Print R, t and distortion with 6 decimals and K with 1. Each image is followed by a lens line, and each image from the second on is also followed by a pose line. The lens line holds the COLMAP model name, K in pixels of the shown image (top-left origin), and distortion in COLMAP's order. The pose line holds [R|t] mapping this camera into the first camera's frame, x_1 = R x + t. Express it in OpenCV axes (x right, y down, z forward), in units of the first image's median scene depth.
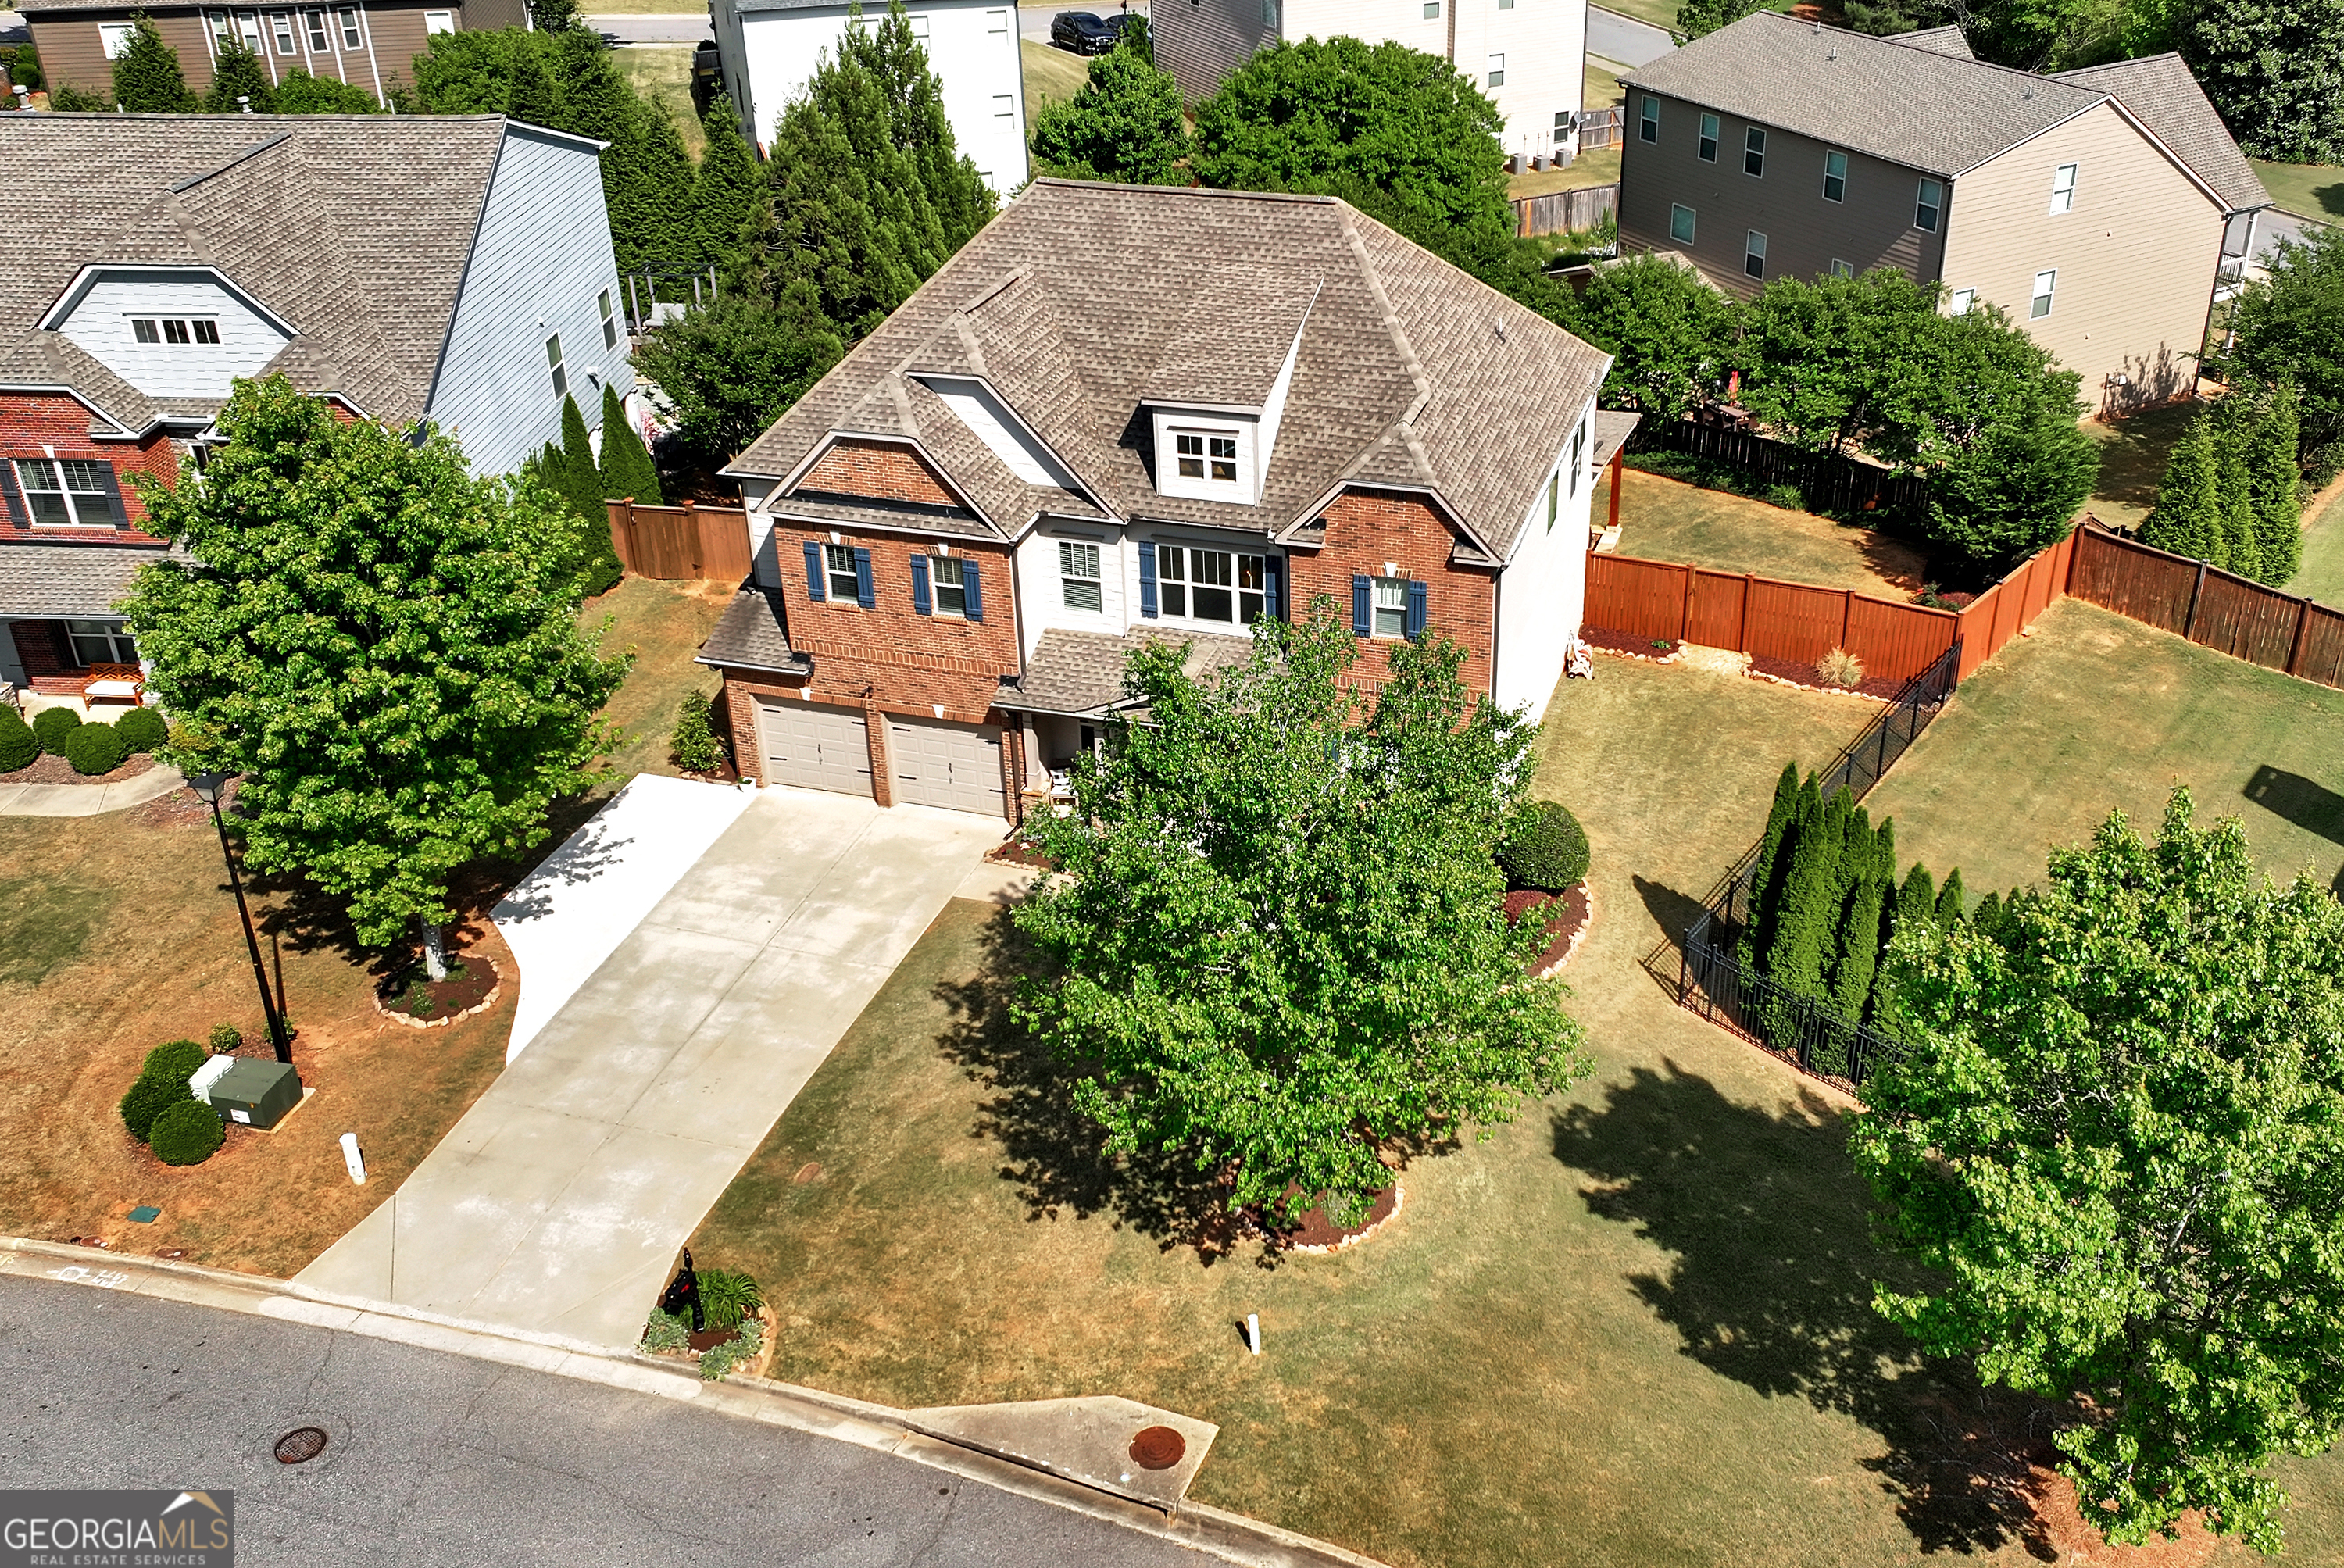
lens RADIAL K [[1988.1, 0, 1176.0], [0, 1988.1, 667.0], [0, 0, 1]] dist [0.001681, 0.002636]
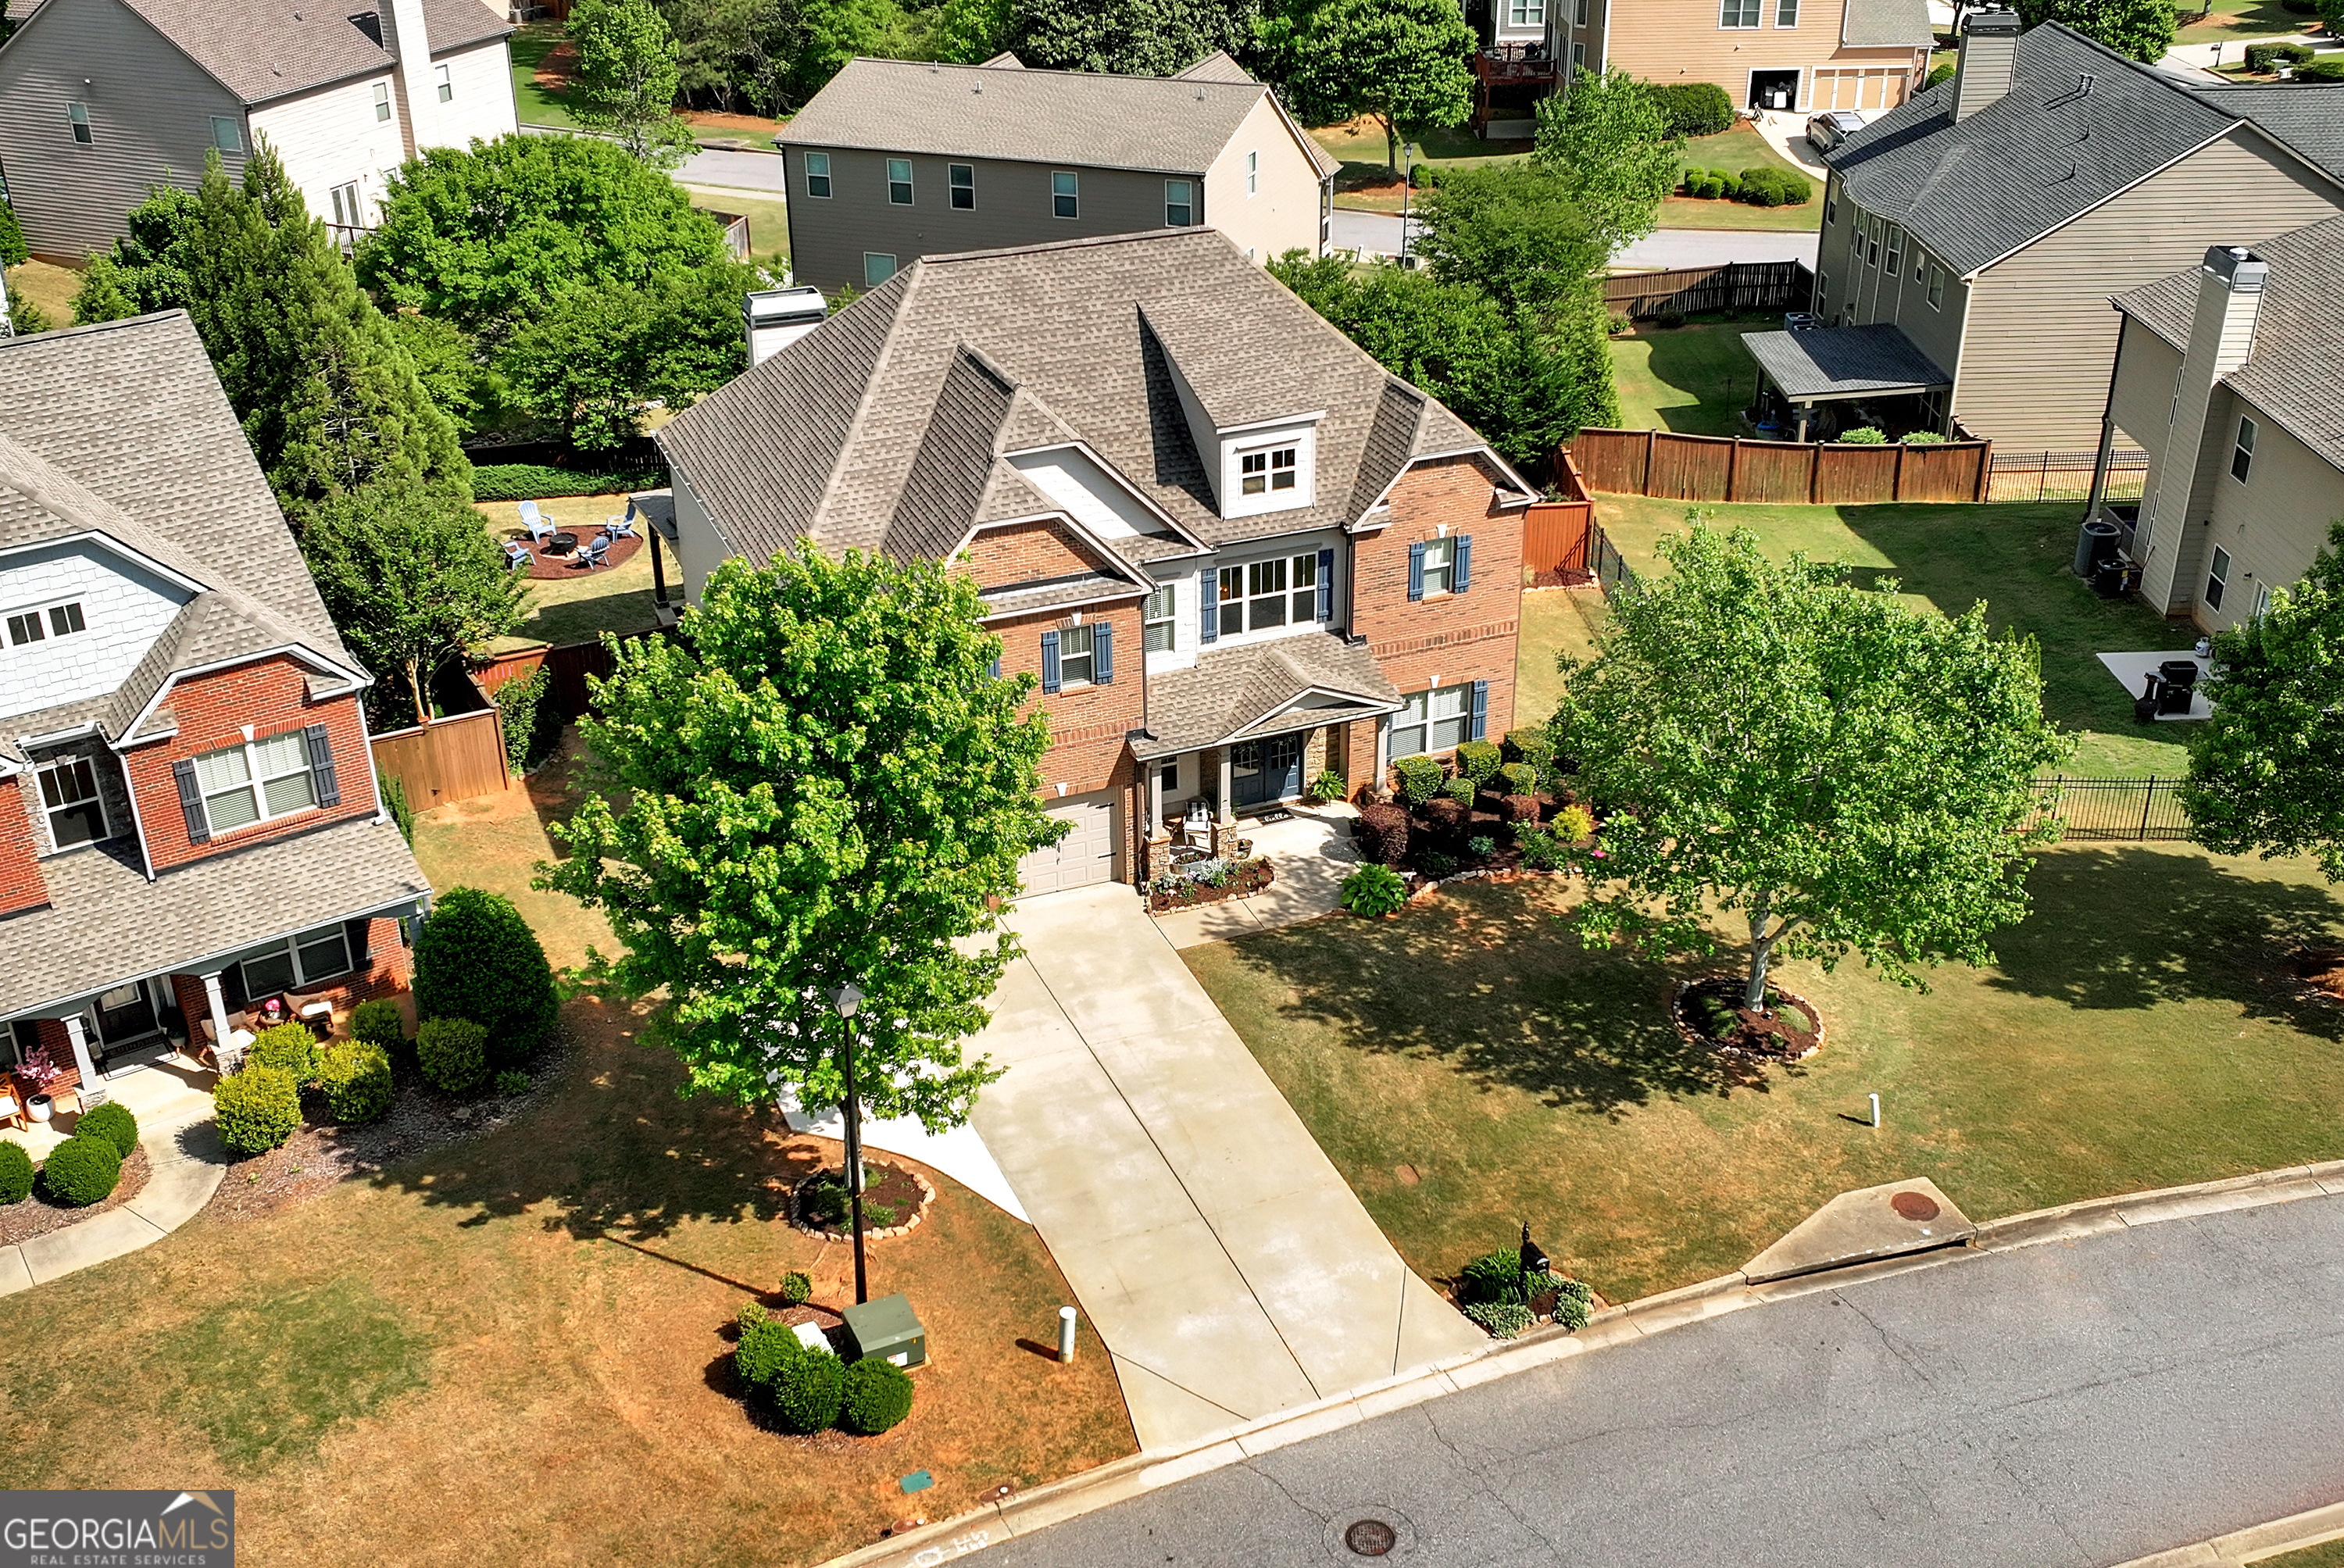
lens RADIAL K [[2191.5, 0, 957.9], [0, 2191.5, 784.1], [0, 0, 1]] dist [0.002573, 0.016477]
pose [[0.819371, -0.279690, 0.500404, -0.750059], [0.288811, 0.955434, 0.061115, -0.065487], [-0.495196, 0.094446, 0.863632, 0.091044]]
